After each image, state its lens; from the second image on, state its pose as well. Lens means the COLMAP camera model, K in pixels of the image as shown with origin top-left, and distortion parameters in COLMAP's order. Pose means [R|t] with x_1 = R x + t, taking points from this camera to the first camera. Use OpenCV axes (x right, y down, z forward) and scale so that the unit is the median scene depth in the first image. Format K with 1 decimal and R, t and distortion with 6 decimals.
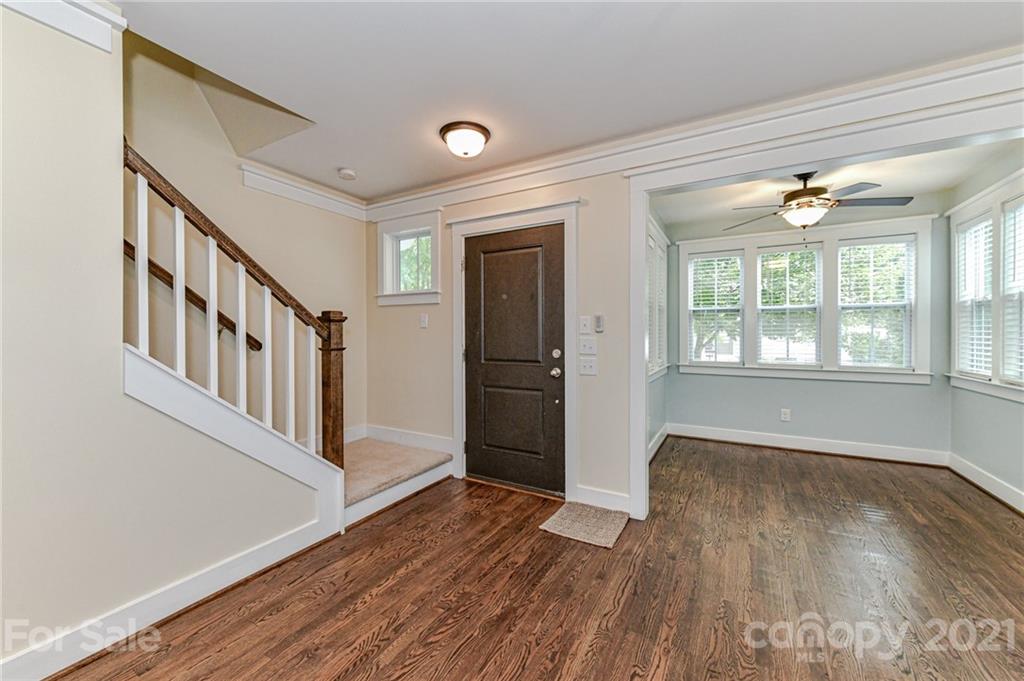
lens RADIAL K [[400.9, 0, 505.3], [0, 400.9, 336.5], [0, 0, 1]] dist [0.002726, -0.001102]
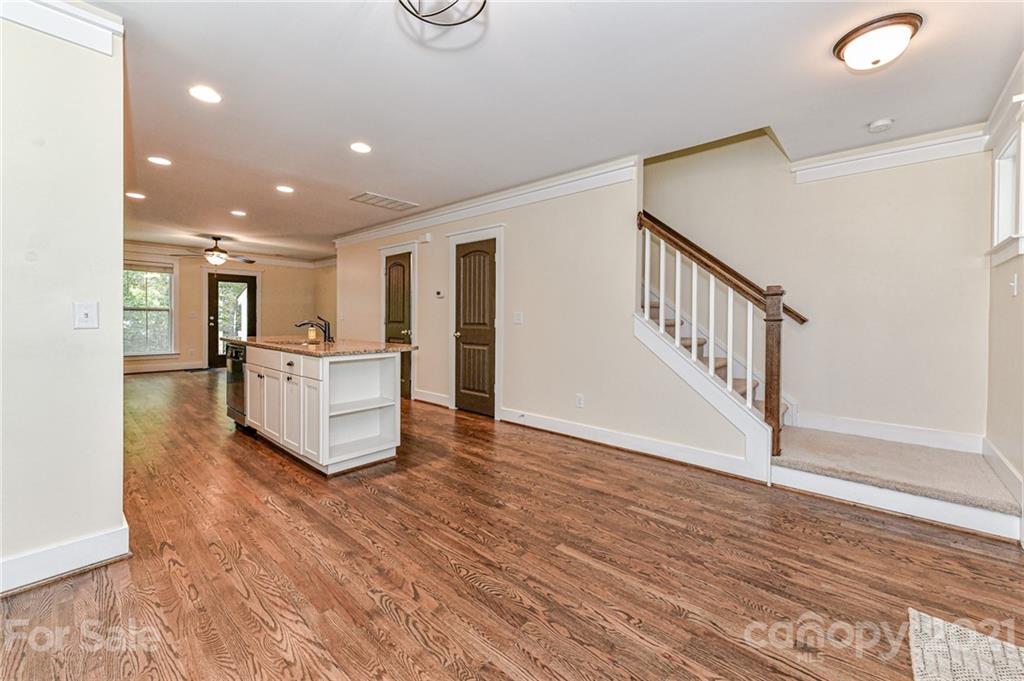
lens RADIAL K [[400.9, 0, 516.4], [0, 400.9, 322.4], [0, 0, 1]] dist [0.002726, -0.001102]
pose [[-0.198907, 0.009913, -0.979968, 0.603492], [-0.018407, 0.999735, 0.013849, 0.026510], [0.979845, 0.020793, -0.198672, 0.387398]]
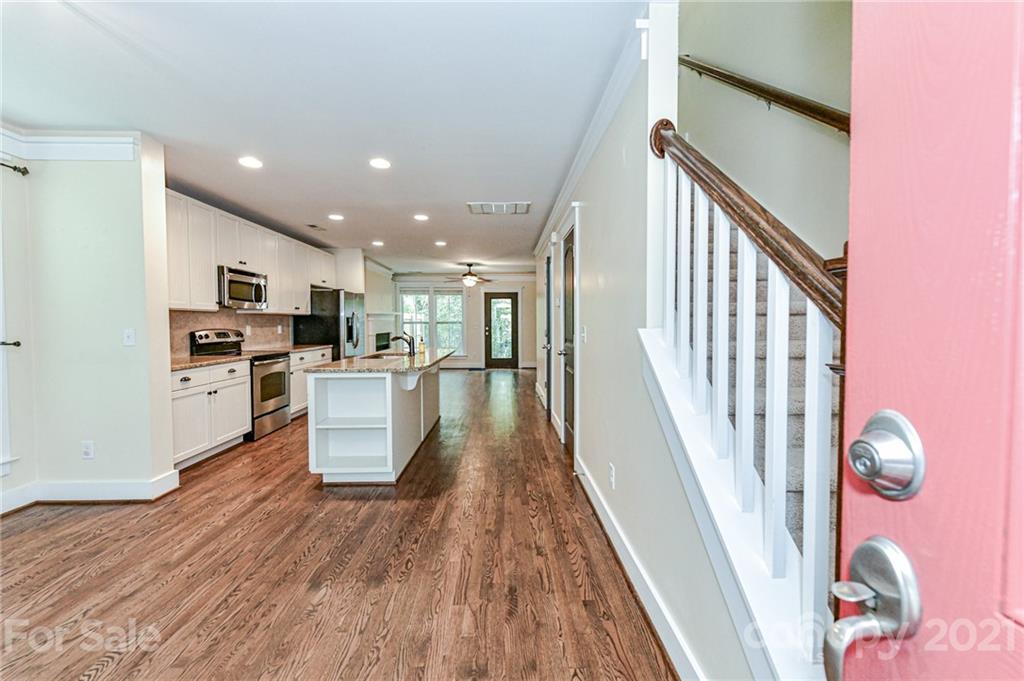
lens RADIAL K [[400.9, 0, 510.6], [0, 400.9, 336.5], [0, 0, 1]] dist [0.002726, -0.001102]
pose [[-0.858571, 0.022547, -0.512199, -0.040279], [0.000901, 0.999097, 0.042470, -0.001923], [0.512694, 0.036002, -0.857816, 0.816441]]
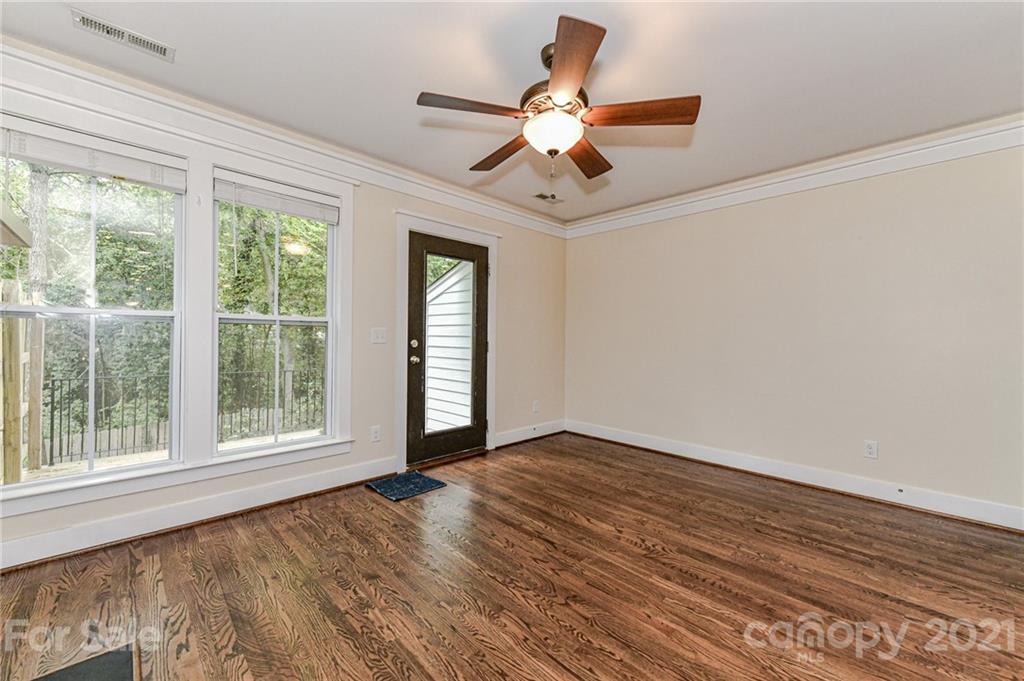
lens RADIAL K [[400.9, 0, 512.5], [0, 400.9, 336.0], [0, 0, 1]] dist [0.002726, -0.001102]
pose [[-0.276793, -0.005588, -0.960913, -0.600769], [-0.017635, 0.999844, -0.000734, 0.046953], [0.960768, 0.016743, -0.276848, -1.498827]]
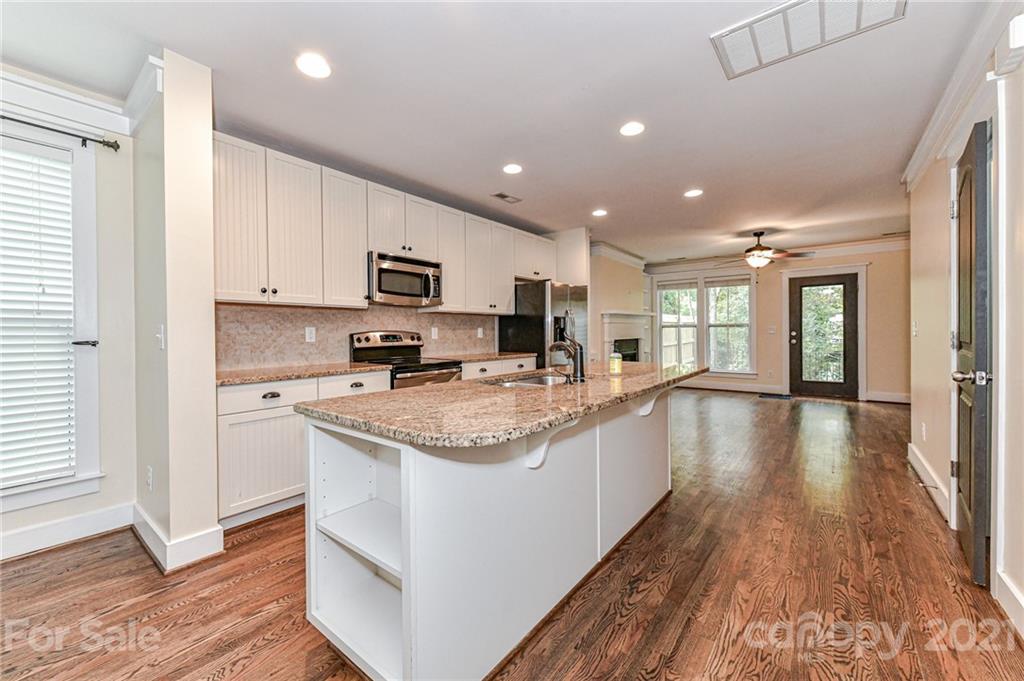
lens RADIAL K [[400.9, 0, 508.5], [0, 400.9, 335.5], [0, 0, 1]] dist [0.002726, -0.001102]
pose [[-0.987913, 0.009148, 0.154739, -0.390115], [0.011947, 0.999781, 0.017168, 0.026480], [-0.154548, 0.018809, -0.987806, 0.236656]]
